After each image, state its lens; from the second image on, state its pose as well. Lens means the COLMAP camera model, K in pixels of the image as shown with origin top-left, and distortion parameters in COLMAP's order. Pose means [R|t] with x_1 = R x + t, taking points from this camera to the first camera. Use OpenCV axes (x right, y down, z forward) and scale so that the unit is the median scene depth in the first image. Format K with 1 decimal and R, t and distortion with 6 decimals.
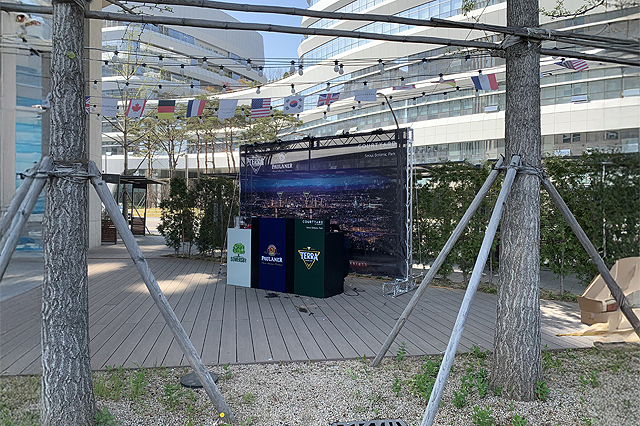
lens RADIAL K [[432.9, 0, 317.7], [0, 432.9, 216.6], [0, 0, 1]] dist [0.048259, 0.000635]
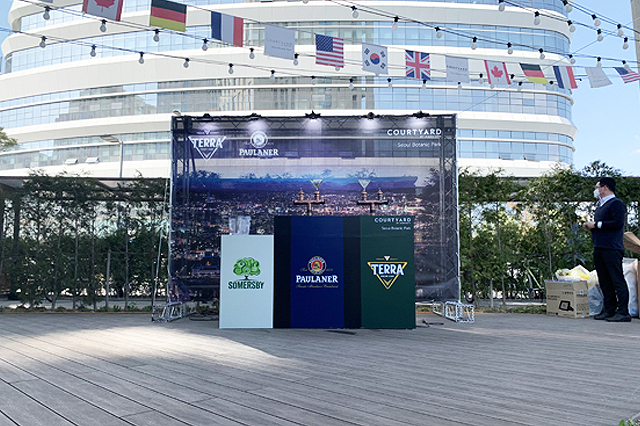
lens RADIAL K [[496.1, 0, 308.1], [0, 496.1, 244.7], [0, 0, 1]] dist [0.062949, -0.004454]
pose [[0.830835, 0.021659, 0.556097, -0.516751], [0.018104, 0.997662, -0.065907, 0.092562], [-0.556224, 0.064825, 0.828500, 0.372722]]
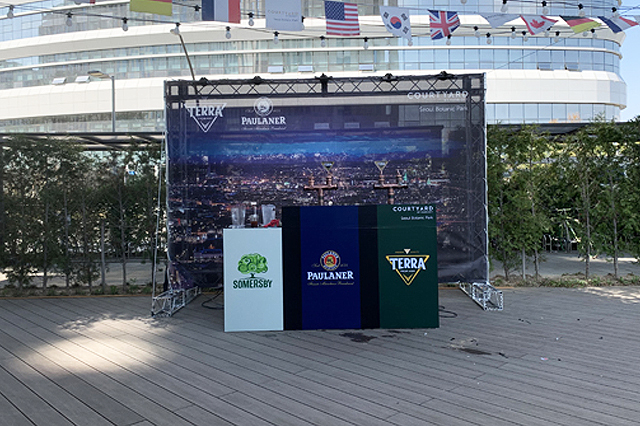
lens RADIAL K [[544.3, 0, 332.4], [0, 544.3, 204.2], [0, 0, 1]] dist [0.050155, 0.006022]
pose [[0.826556, -0.042626, 0.561238, -0.501319], [0.039077, 0.999068, 0.018330, -0.012509], [-0.561496, 0.006781, 0.827451, 0.369014]]
